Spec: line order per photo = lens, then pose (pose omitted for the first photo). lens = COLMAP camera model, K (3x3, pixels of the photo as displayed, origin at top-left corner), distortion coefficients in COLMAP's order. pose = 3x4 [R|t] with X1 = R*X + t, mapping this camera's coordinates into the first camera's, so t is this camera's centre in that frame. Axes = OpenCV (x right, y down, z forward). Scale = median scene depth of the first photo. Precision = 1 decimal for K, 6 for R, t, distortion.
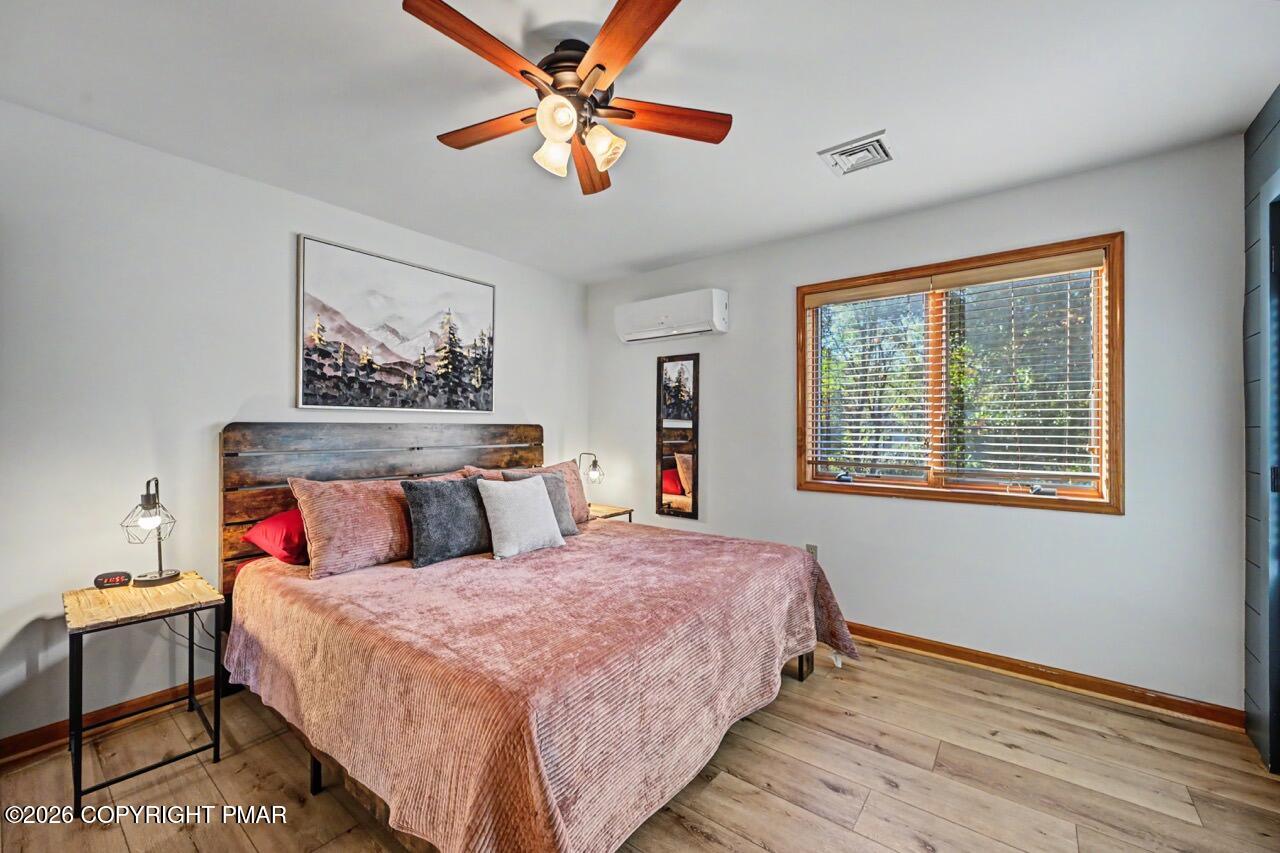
lens RADIAL K [[505.1, 0, 637.3], [0, 505.1, 427.2], [0, 0, 1]] dist [-0.000999, 0.000157]
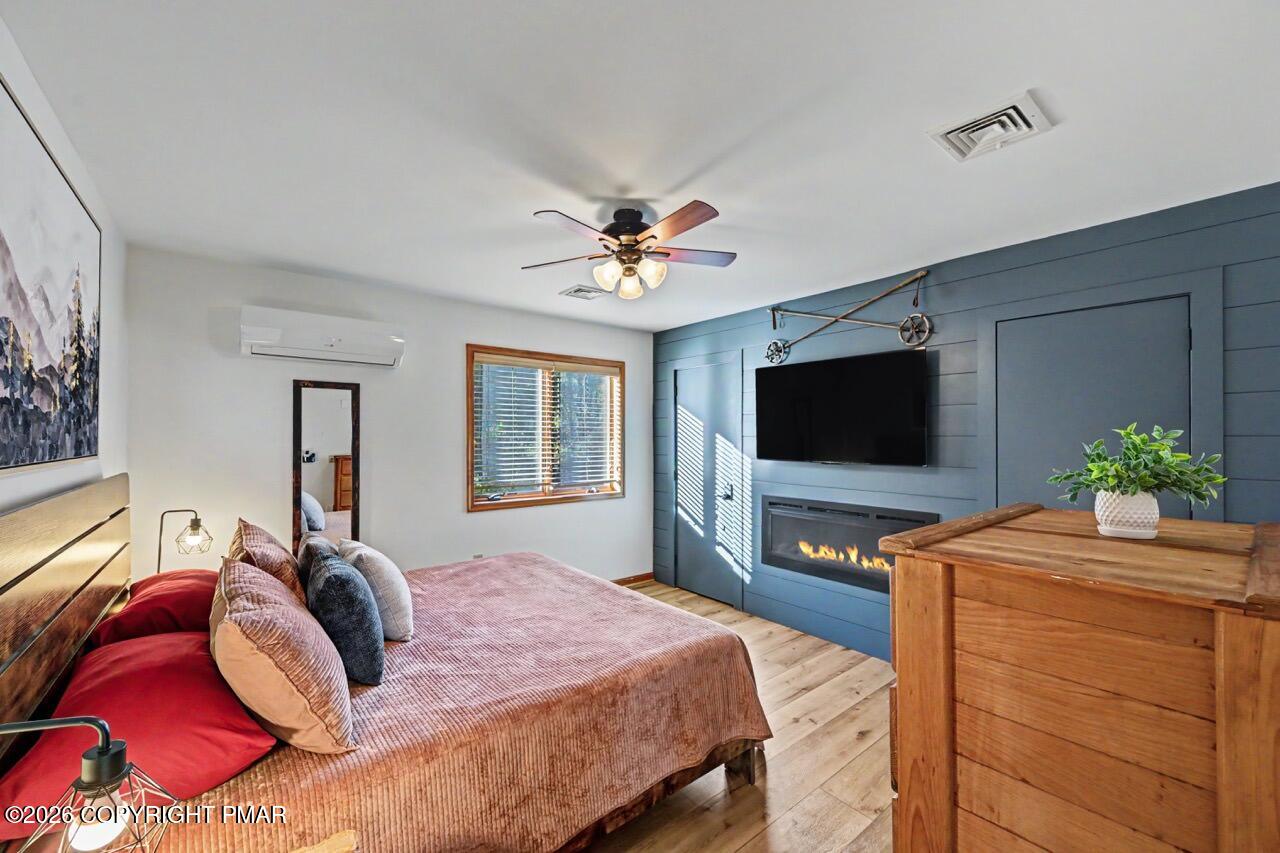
lens RADIAL K [[513.4, 0, 637.2], [0, 513.4, 436.9], [0, 0, 1]] dist [-0.000776, -0.000077]
pose [[0.233580, -0.003054, 0.972333, -0.776435], [-0.002083, 0.999991, 0.003641, -0.061315], [-0.972335, -0.002876, 0.233572, 0.323203]]
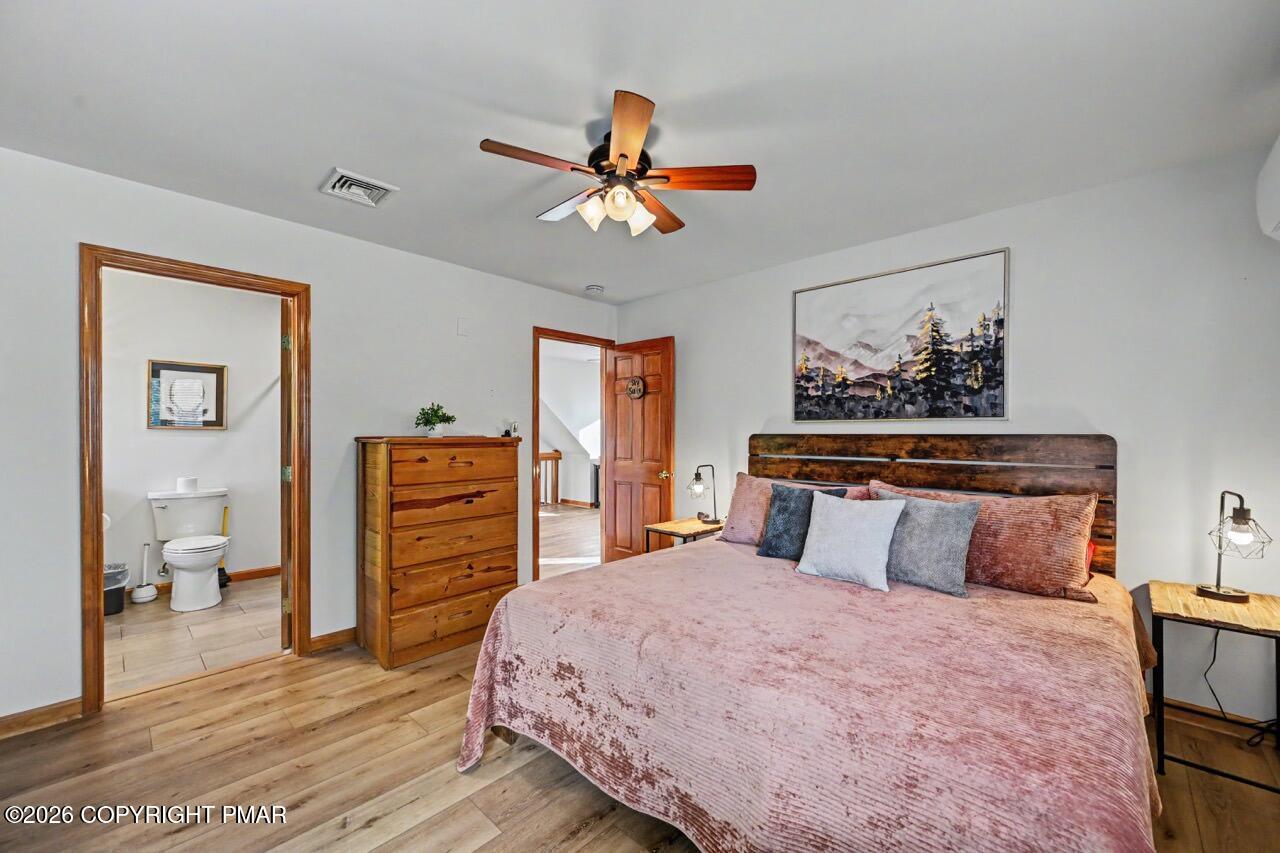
lens RADIAL K [[505.1, 0, 637.3], [0, 505.1, 427.2], [0, 0, 1]] dist [-0.000999, 0.000157]
pose [[-0.096800, -0.016750, -0.995163, 0.563782], [-0.003379, 0.999858, -0.016501, -0.003231], [0.995298, 0.001766, -0.096843, 0.594232]]
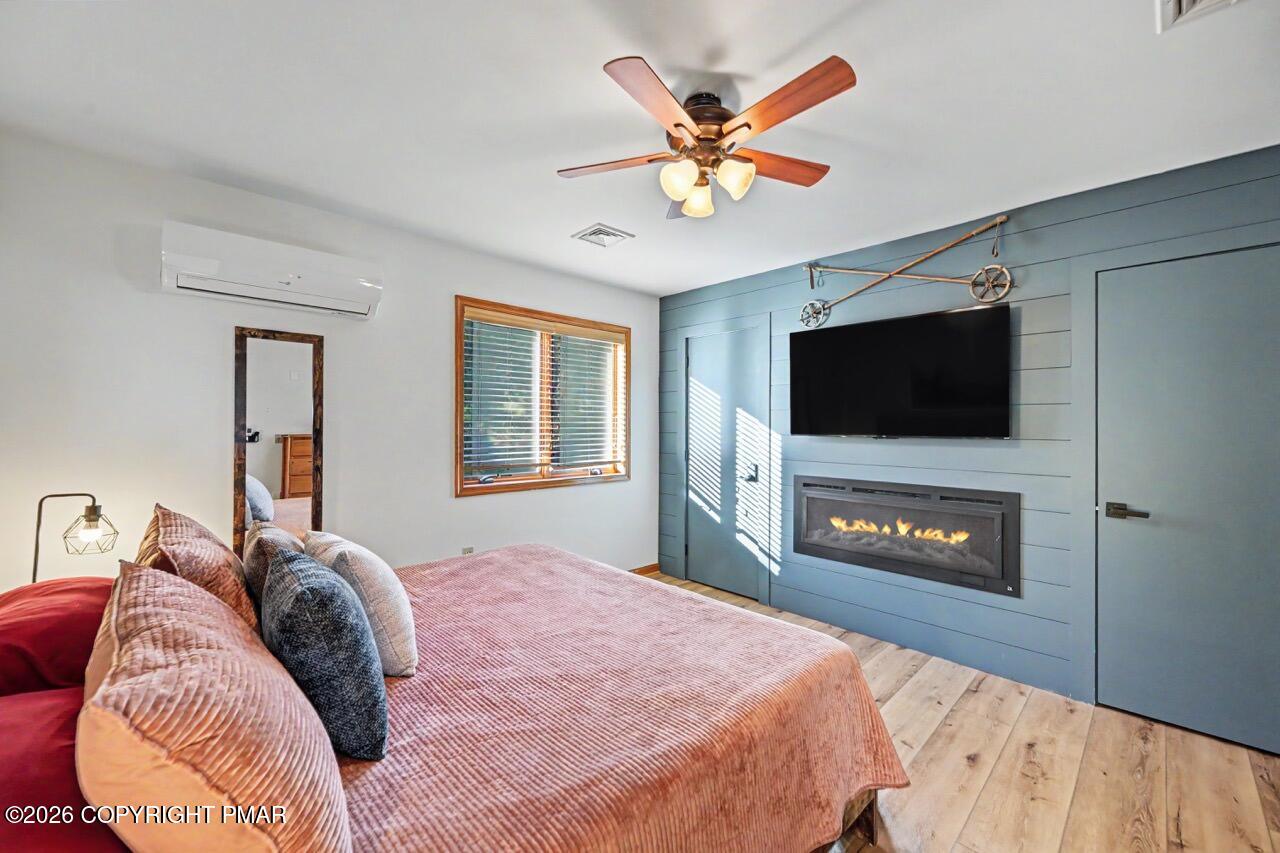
lens RADIAL K [[505.1, 0, 637.3], [0, 505.1, 427.2], [0, 0, 1]] dist [-0.000999, 0.000157]
pose [[0.147621, -0.003059, 0.989039, -0.623000], [-0.007089, 0.999966, 0.004151, -0.022349], [-0.989019, -0.007625, 0.147594, 0.496975]]
